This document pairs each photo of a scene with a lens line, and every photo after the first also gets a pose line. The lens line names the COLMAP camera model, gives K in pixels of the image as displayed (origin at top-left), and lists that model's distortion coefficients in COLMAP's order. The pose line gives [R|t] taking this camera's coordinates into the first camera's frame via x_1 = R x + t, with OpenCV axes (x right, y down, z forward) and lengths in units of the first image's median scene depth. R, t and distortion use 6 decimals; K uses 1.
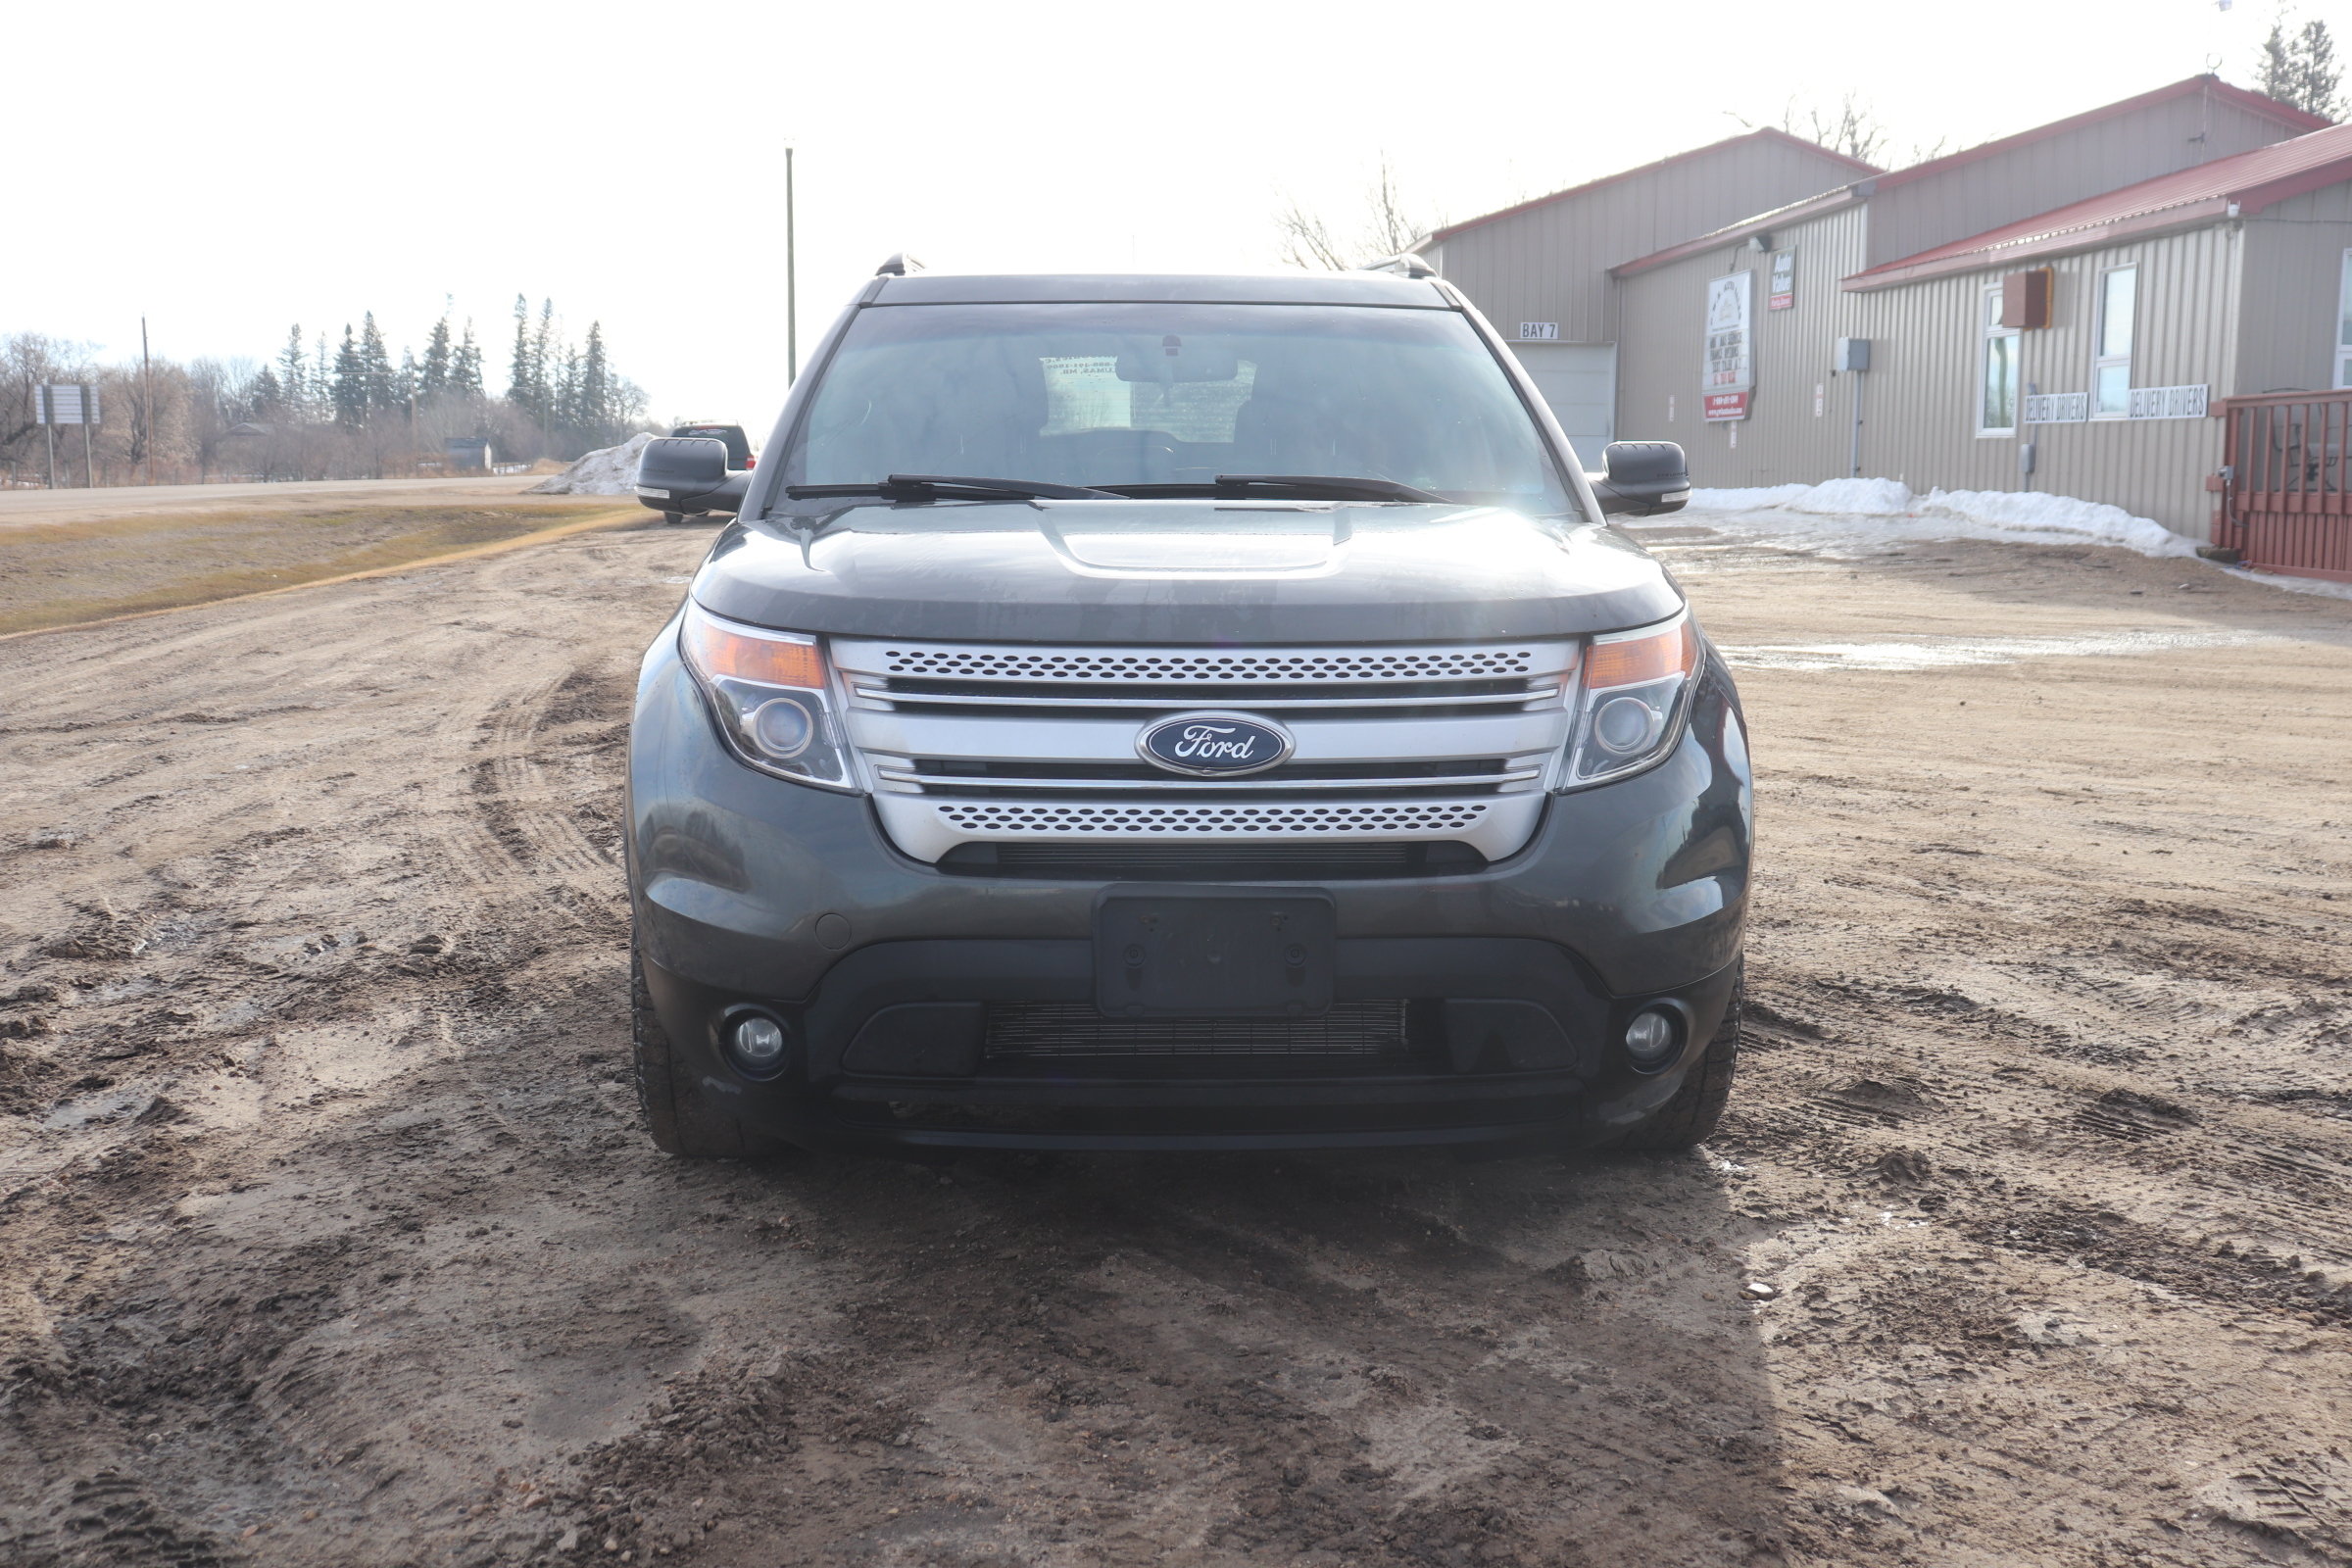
lens RADIAL K [[2497.9, 0, 1177.1], [0, 2497.9, 769.5], [0, 0, 1]] dist [-0.011772, 0.000000]
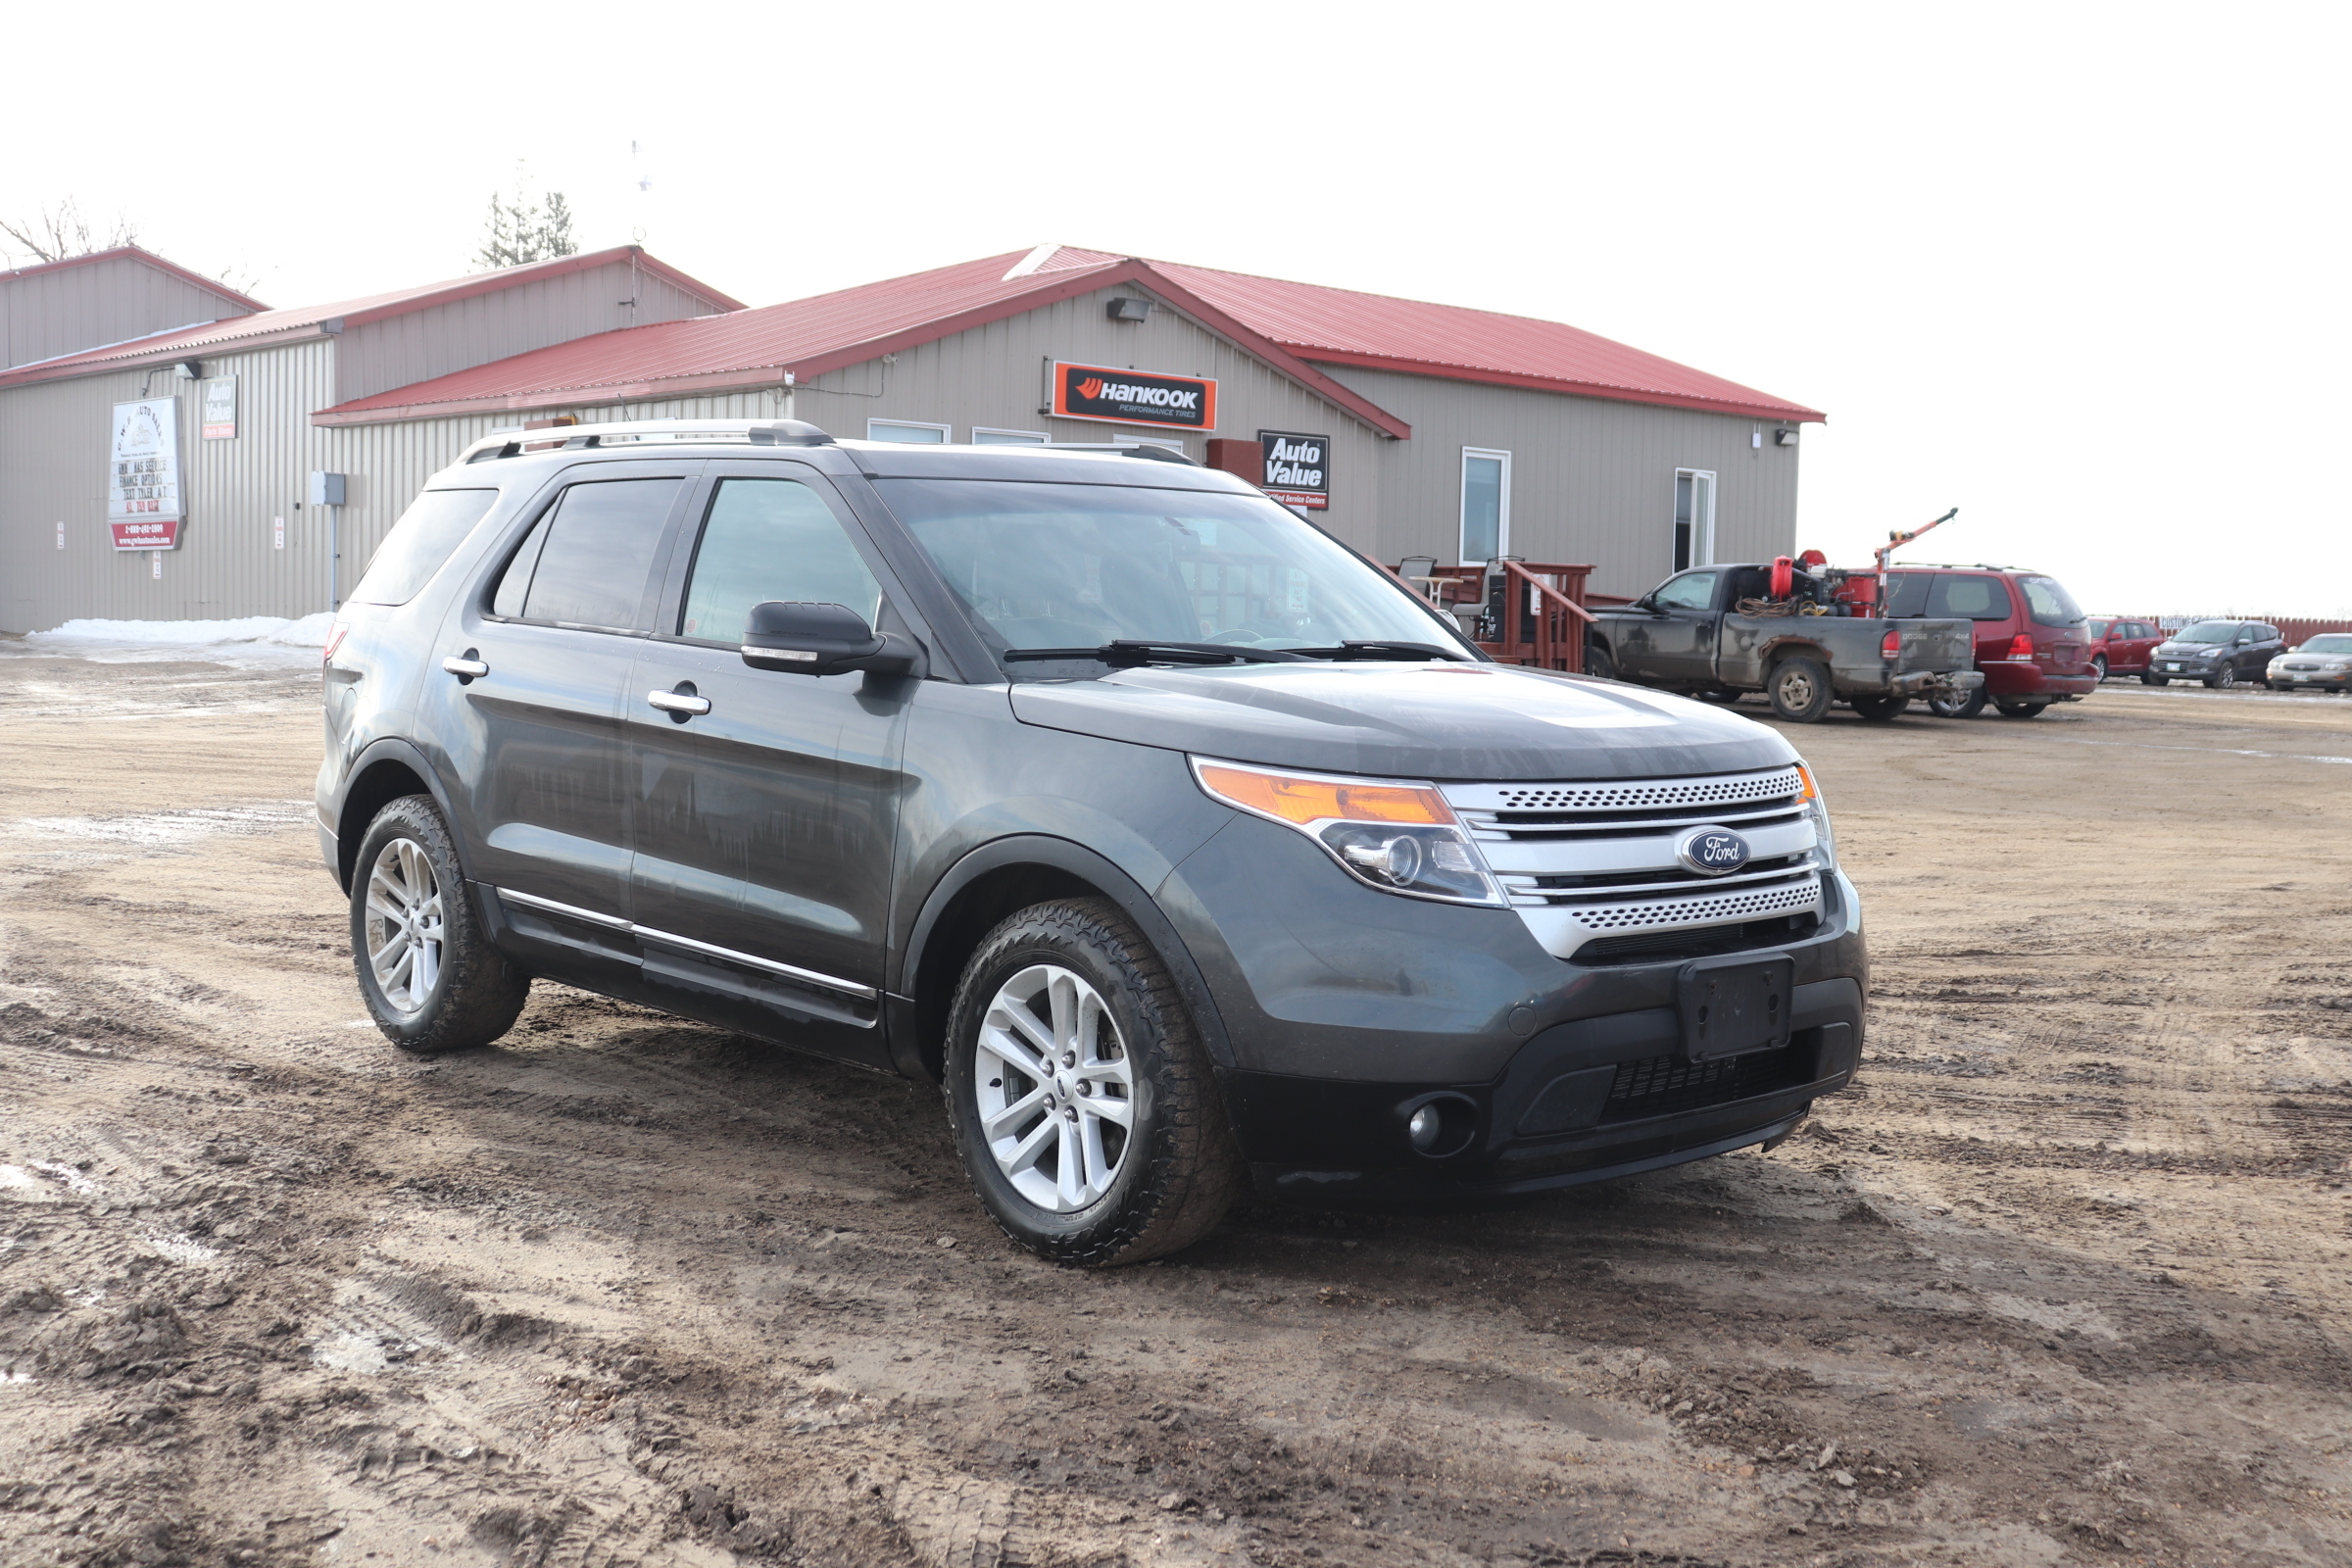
lens RADIAL K [[2497.9, 0, 1178.3], [0, 2497.9, 793.9], [0, 0, 1]] dist [-0.011772, 0.000000]
pose [[0.767307, -0.040746, 0.639984, -0.893543], [0.067048, 0.997607, -0.016872, -0.031283], [-0.637765, 0.055856, 0.768203, 0.140831]]
